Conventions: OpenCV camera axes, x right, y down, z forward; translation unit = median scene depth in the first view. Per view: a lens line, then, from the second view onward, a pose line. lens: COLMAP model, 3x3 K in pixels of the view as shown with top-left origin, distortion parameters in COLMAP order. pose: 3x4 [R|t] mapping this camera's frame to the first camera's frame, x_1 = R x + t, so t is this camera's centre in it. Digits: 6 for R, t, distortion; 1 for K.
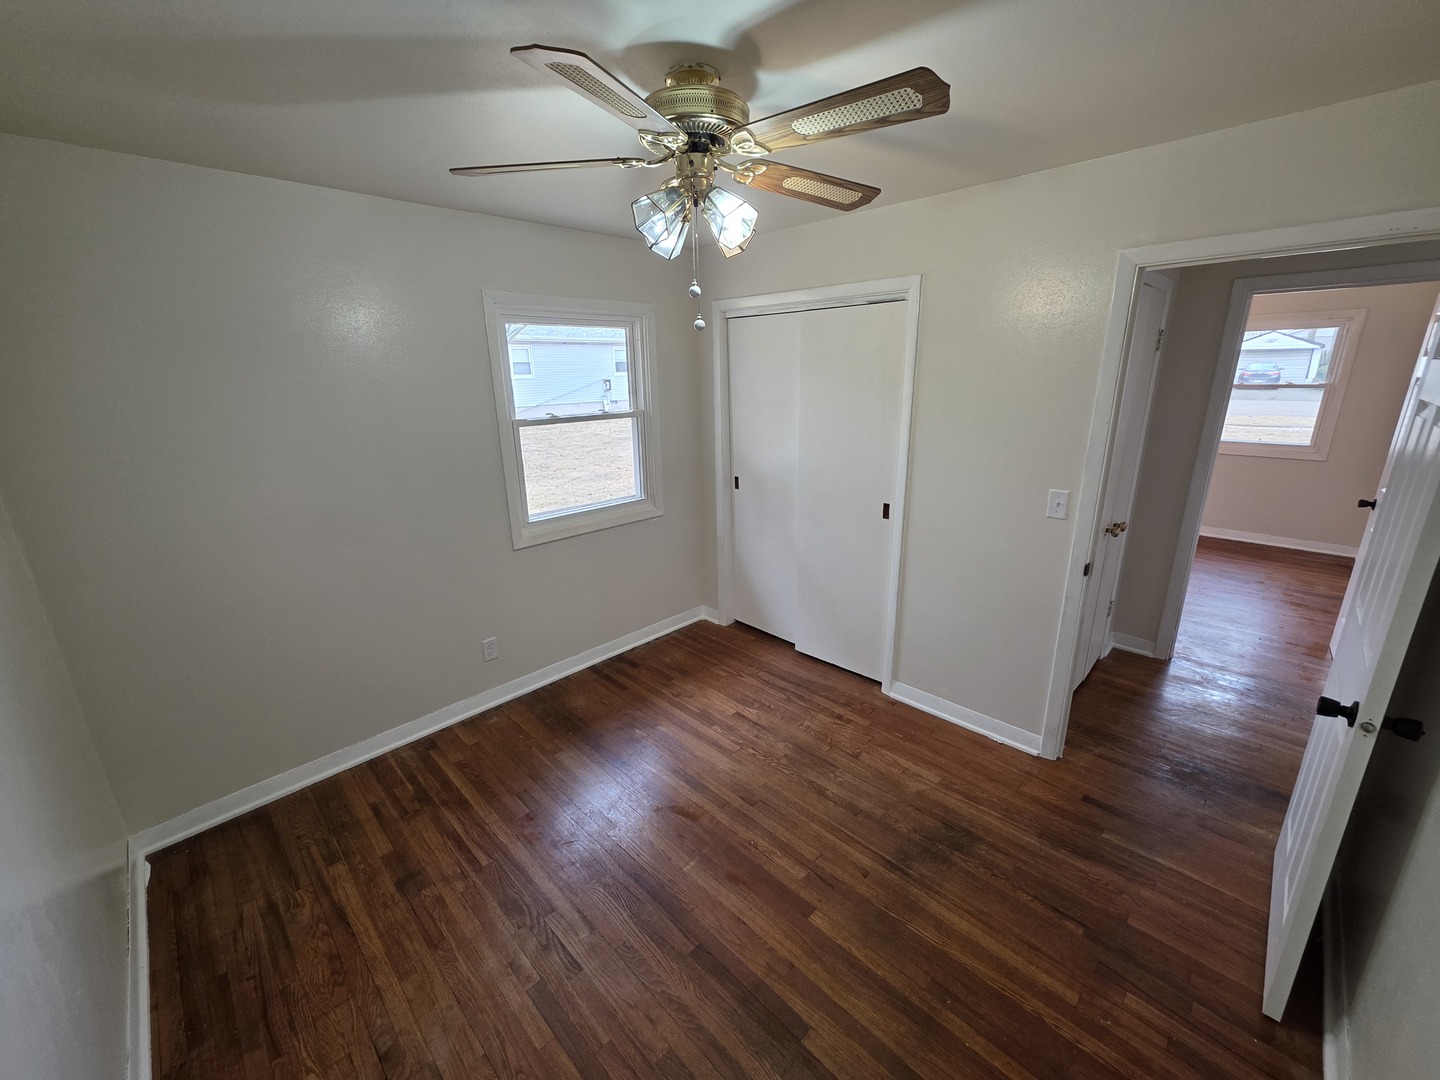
lens RADIAL K [[573.5, 0, 723.0], [0, 573.5, 537.0], [0, 0, 1]] dist [0.001408, 0.000883]
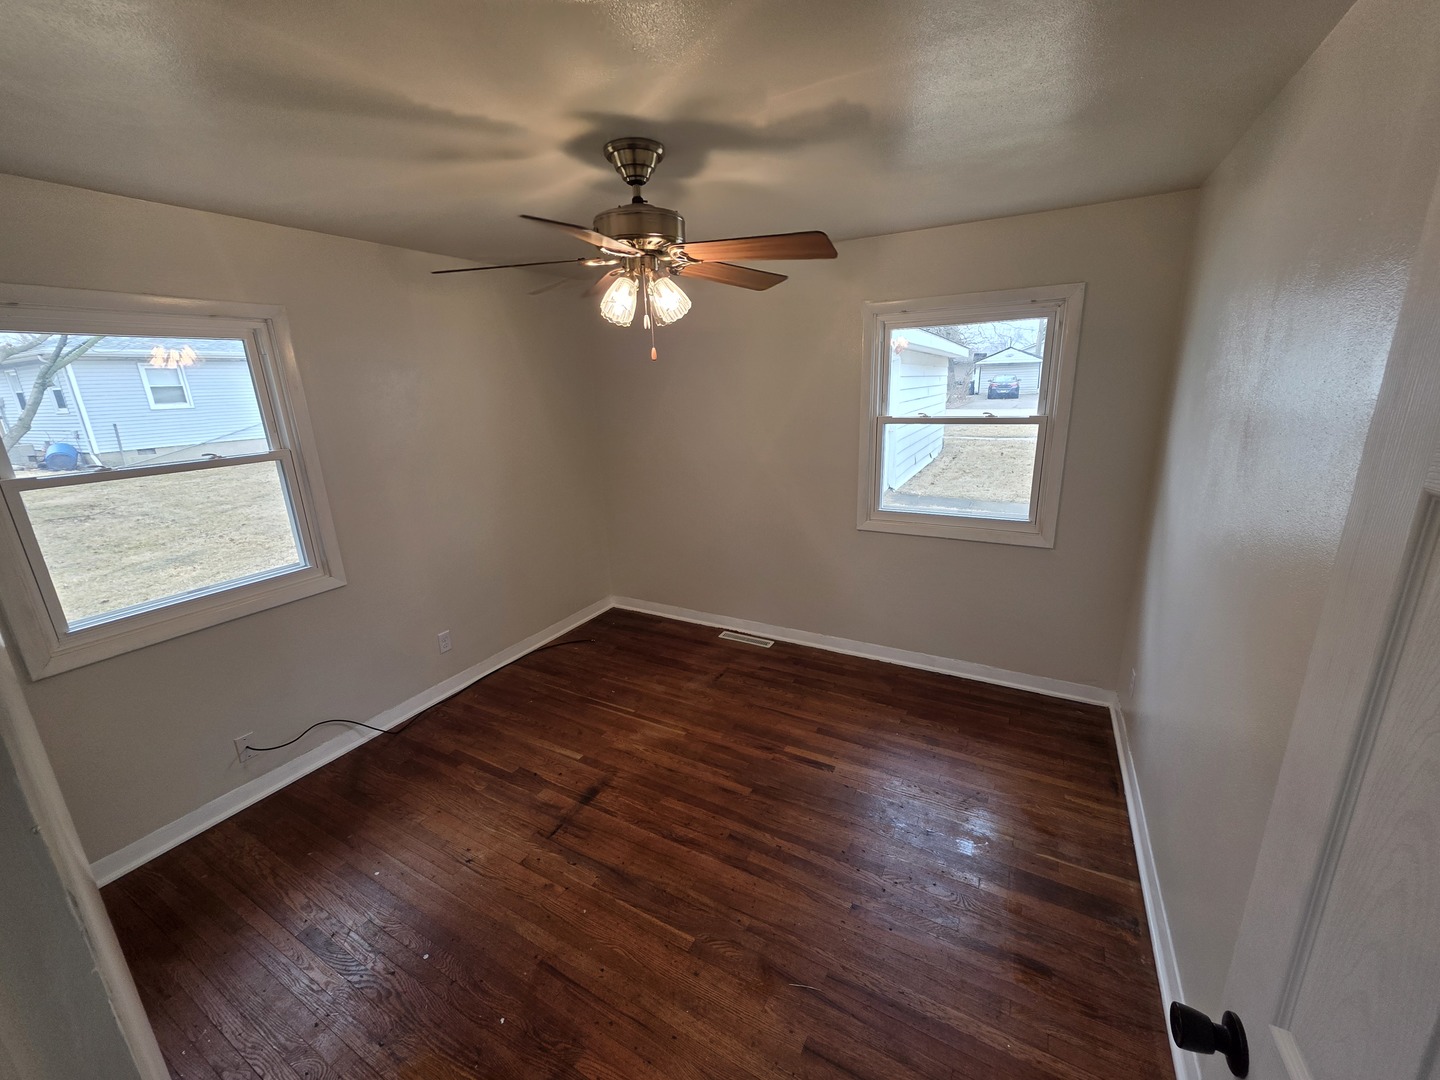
lens RADIAL K [[568.4, 0, 712.1], [0, 568.4, 526.6], [0, 0, 1]] dist [-0.021705, 0.000113]
pose [[0.966419, -0.076096, 0.245444, 0.199513], [0.085006, 0.996044, -0.025895, -0.060207], [-0.242503, 0.045890, 0.969065, 0.183219]]
